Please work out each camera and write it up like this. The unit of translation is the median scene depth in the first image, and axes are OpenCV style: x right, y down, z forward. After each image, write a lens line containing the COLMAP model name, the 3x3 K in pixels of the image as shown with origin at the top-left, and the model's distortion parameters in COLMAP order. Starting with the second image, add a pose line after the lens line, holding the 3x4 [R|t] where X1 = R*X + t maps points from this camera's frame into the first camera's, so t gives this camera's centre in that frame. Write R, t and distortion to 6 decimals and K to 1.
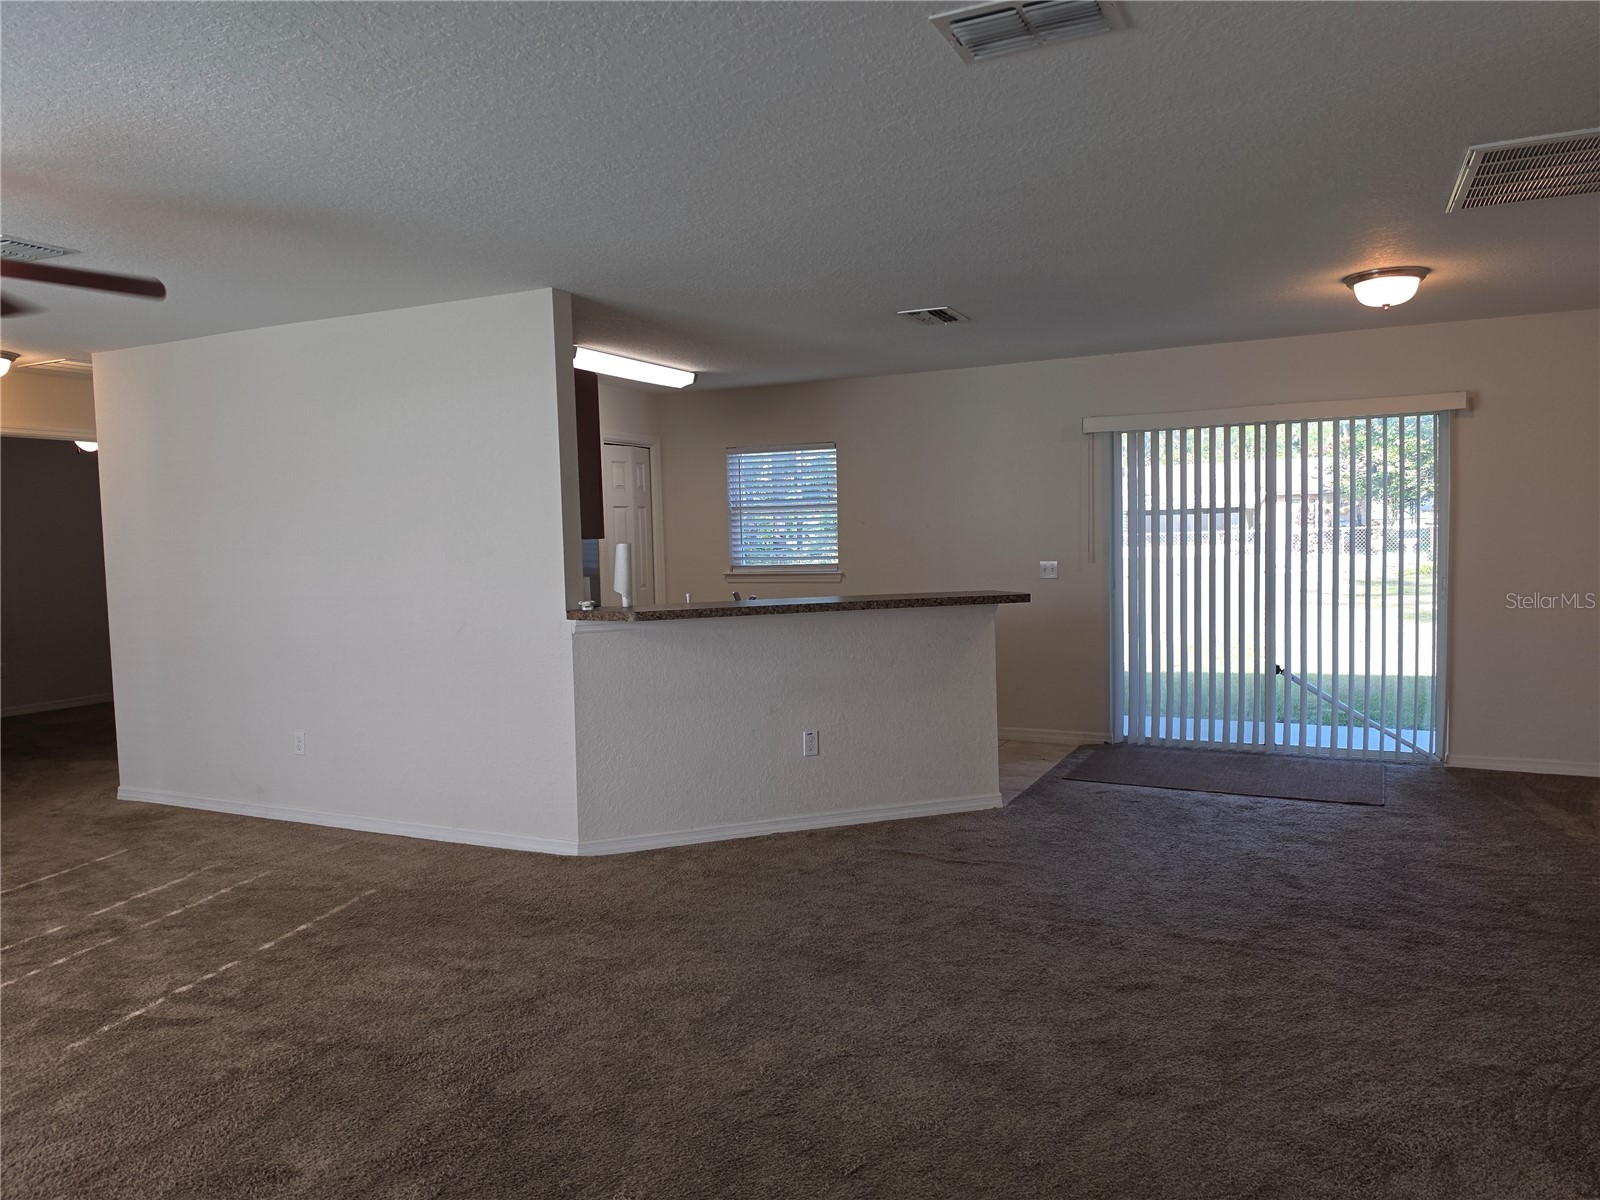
lens RADIAL K [[1096.4, 0, 799.2], [0, 1096.4, 587.9], [0, 0, 1]] dist [0.056899, -0.066821]
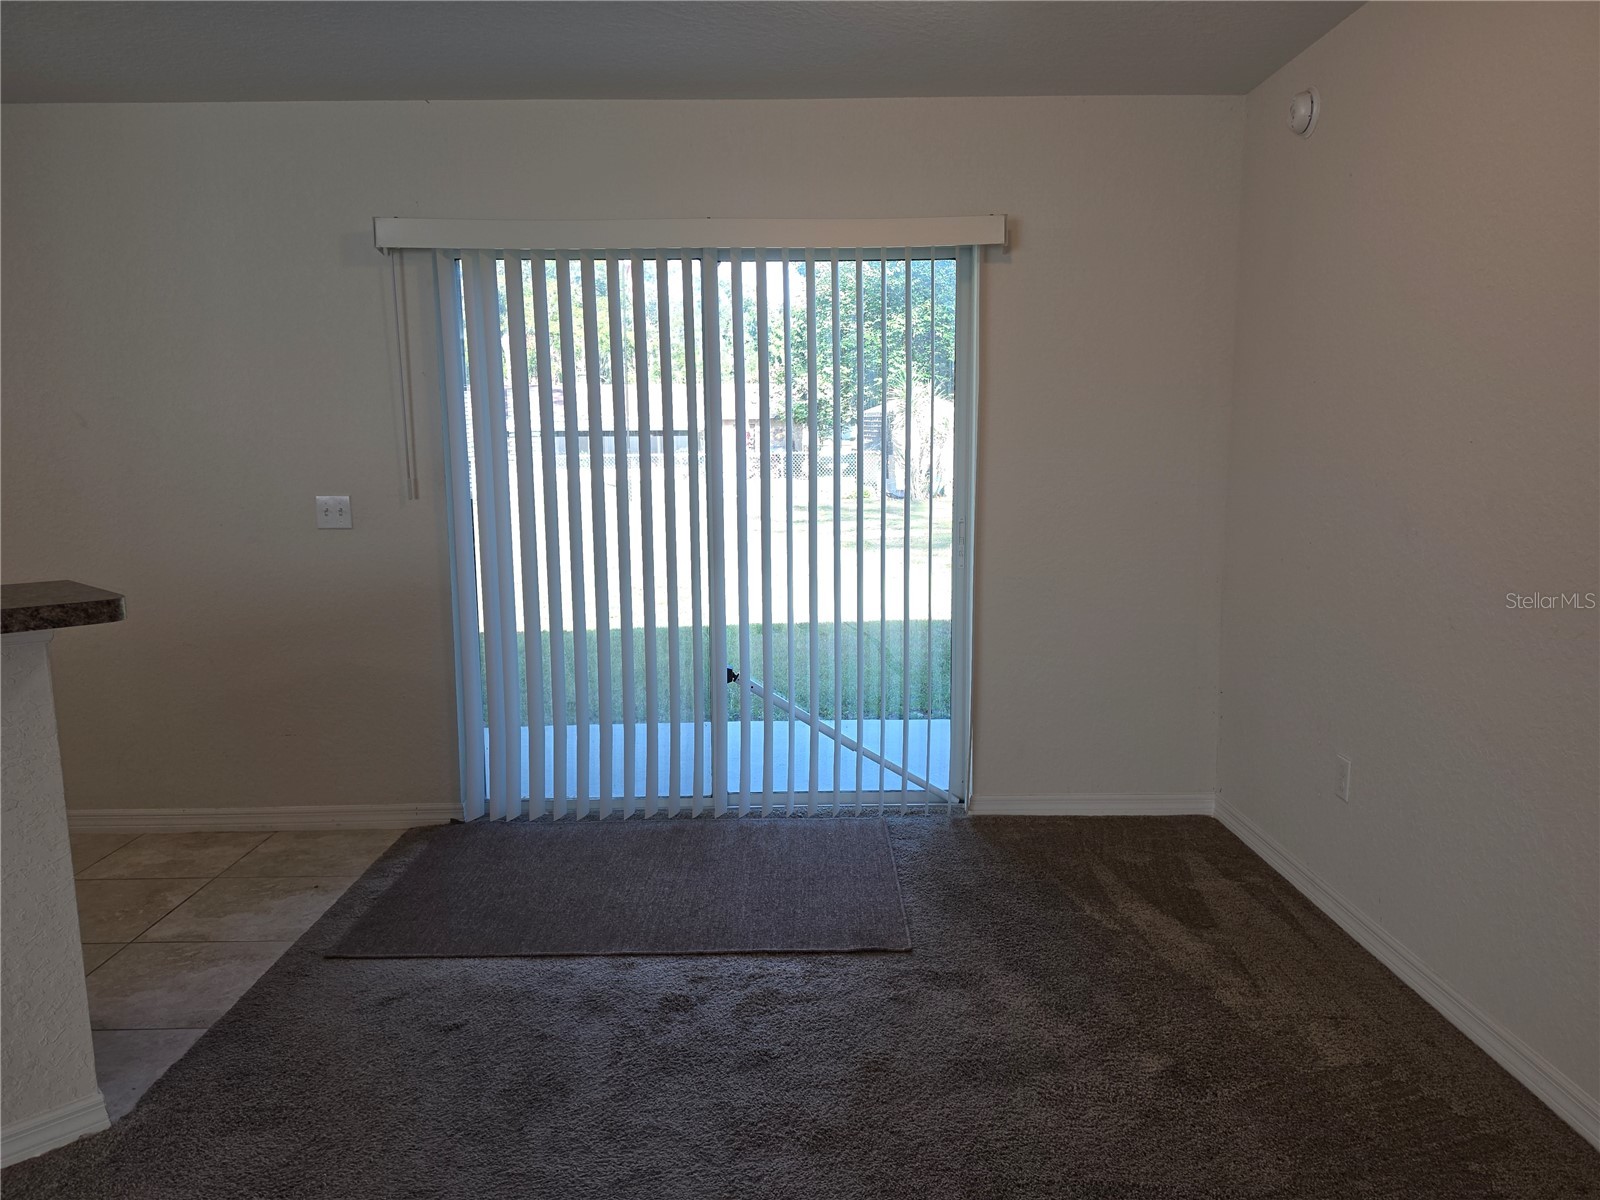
lens RADIAL K [[1096.4, 0, 815.7], [0, 1096.4, 593.6], [0, 0, 1]] dist [0.056899, -0.066821]
pose [[0.881089, -0.049162, 0.470388, 0.200304], [0.014125, 0.996874, 0.077730, -0.017977], [-0.472739, -0.061843, 0.879030, 0.466639]]
